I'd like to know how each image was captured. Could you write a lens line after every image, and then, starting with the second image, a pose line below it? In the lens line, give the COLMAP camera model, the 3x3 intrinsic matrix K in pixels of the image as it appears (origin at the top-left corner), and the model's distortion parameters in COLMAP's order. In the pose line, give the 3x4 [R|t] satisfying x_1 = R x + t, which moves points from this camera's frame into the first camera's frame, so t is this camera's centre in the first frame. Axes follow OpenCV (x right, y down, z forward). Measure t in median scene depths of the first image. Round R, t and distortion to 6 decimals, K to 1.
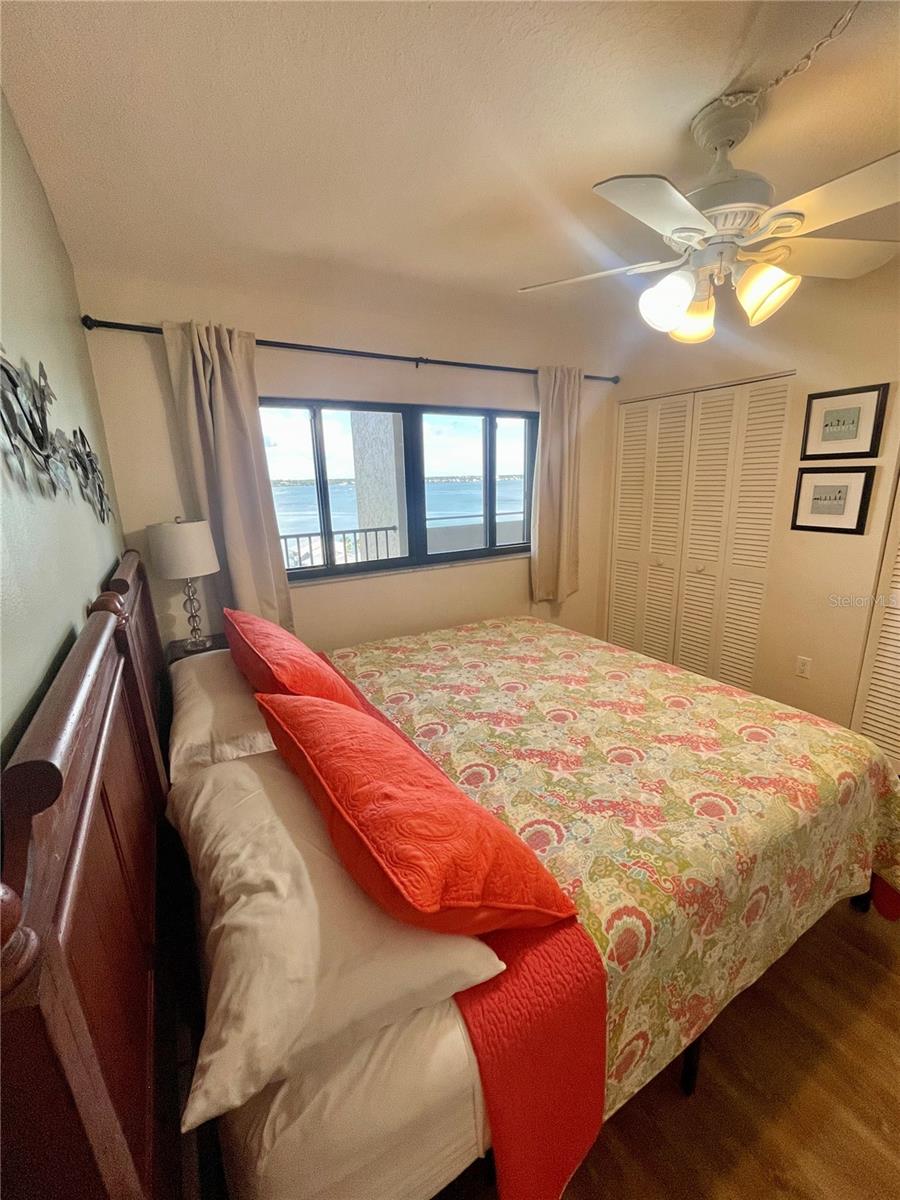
lens RADIAL K [[485.1, 0, 453.5], [0, 485.1, 597.5], [0, 0, 1]] dist [0.000621, -0.003341]
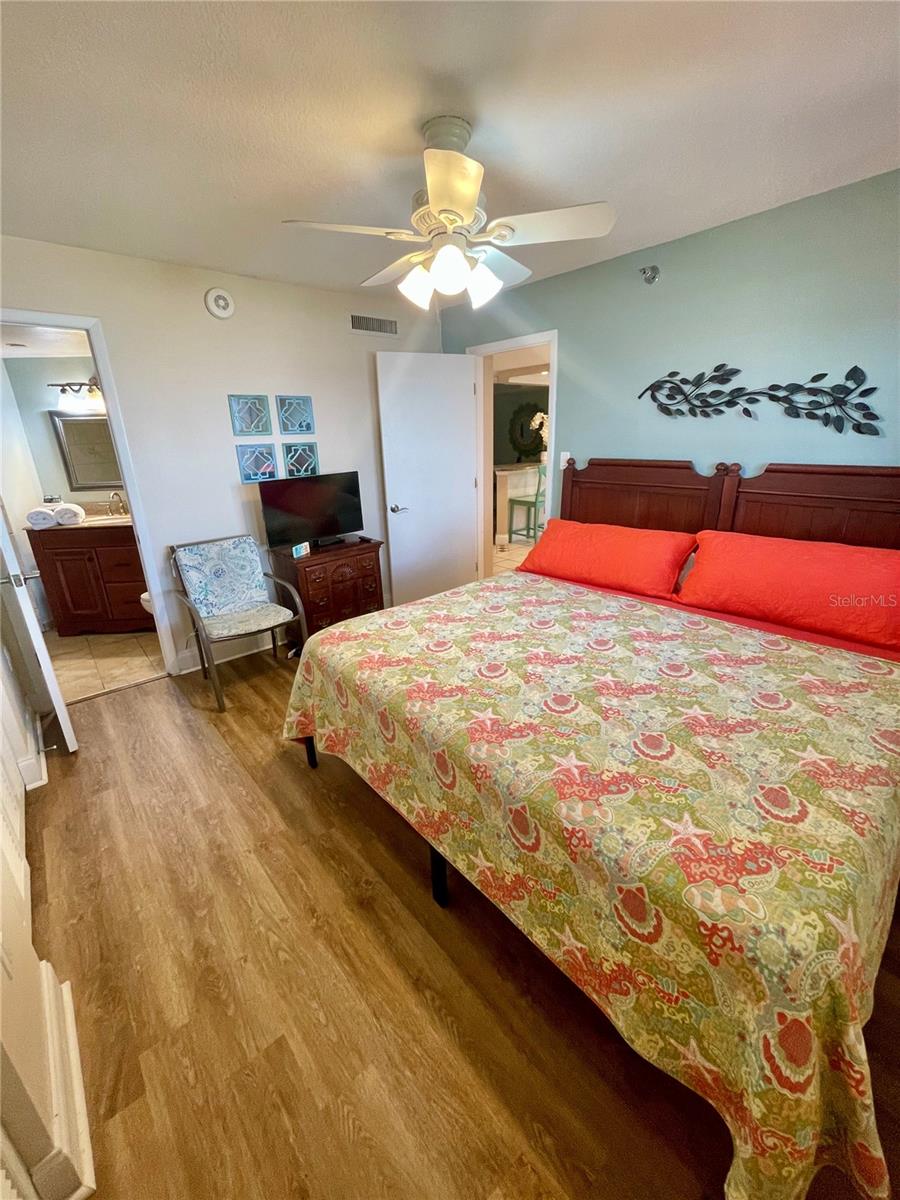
lens RADIAL K [[485.1, 0, 453.5], [0, 485.1, 597.5], [0, 0, 1]] dist [0.000621, -0.003341]
pose [[-0.980654, 0.109834, -0.162031, 0.542702], [0.003531, 0.837540, 0.546364, -0.400962], [0.195717, 0.535222, -0.821725, 1.657095]]
